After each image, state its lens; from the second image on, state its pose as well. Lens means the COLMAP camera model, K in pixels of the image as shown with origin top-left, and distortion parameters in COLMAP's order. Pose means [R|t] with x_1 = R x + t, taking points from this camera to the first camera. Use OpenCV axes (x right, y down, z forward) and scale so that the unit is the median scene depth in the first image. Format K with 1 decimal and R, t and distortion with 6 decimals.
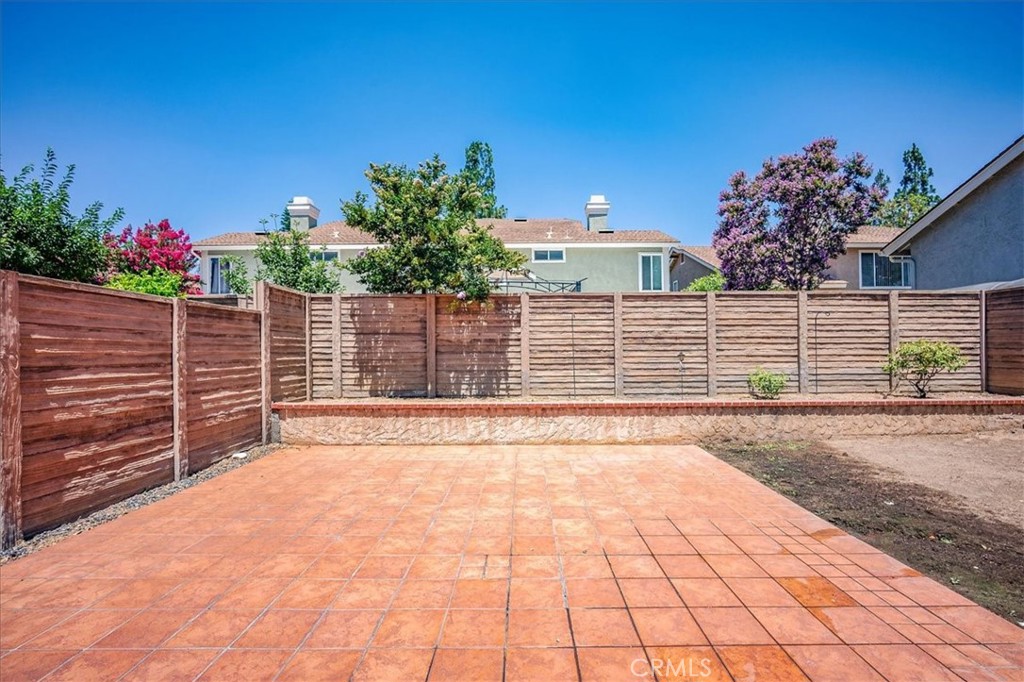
lens RADIAL K [[445.3, 0, 528.1], [0, 445.3, 366.9], [0, 0, 1]] dist [-0.007953, 0.001819]
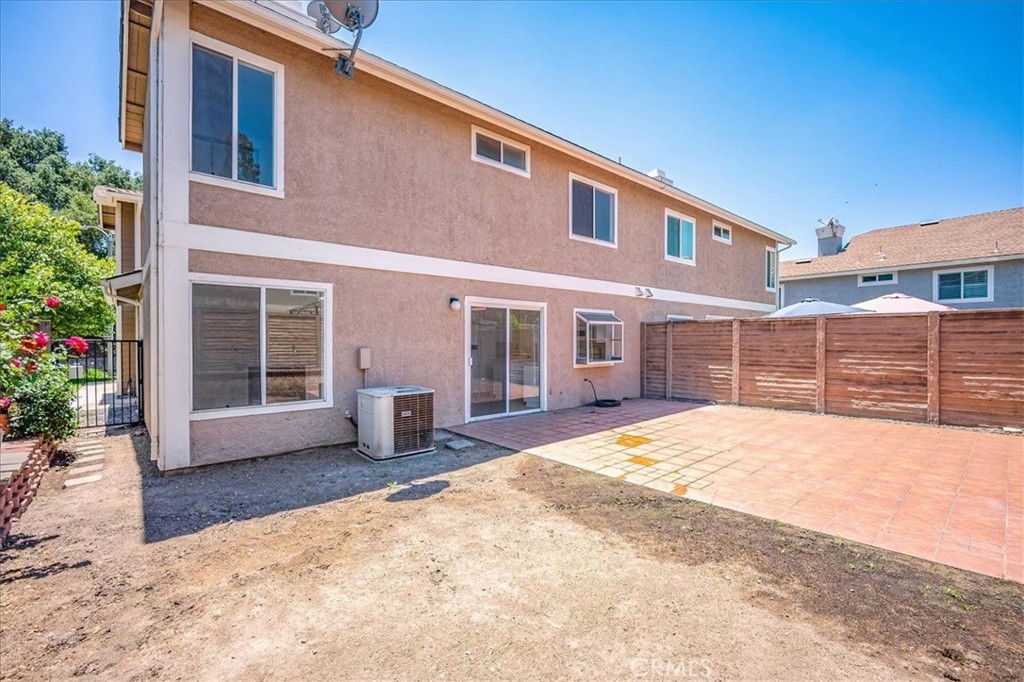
lens RADIAL K [[445.3, 0, 510.3], [0, 445.3, 342.2], [0, 0, 1]] dist [-0.007953, 0.001819]
pose [[-0.761977, 0.008596, -0.647548, 1.669065], [-0.015716, 0.999372, 0.031759, -0.082482], [0.647414, 0.034377, -0.761363, 1.455414]]
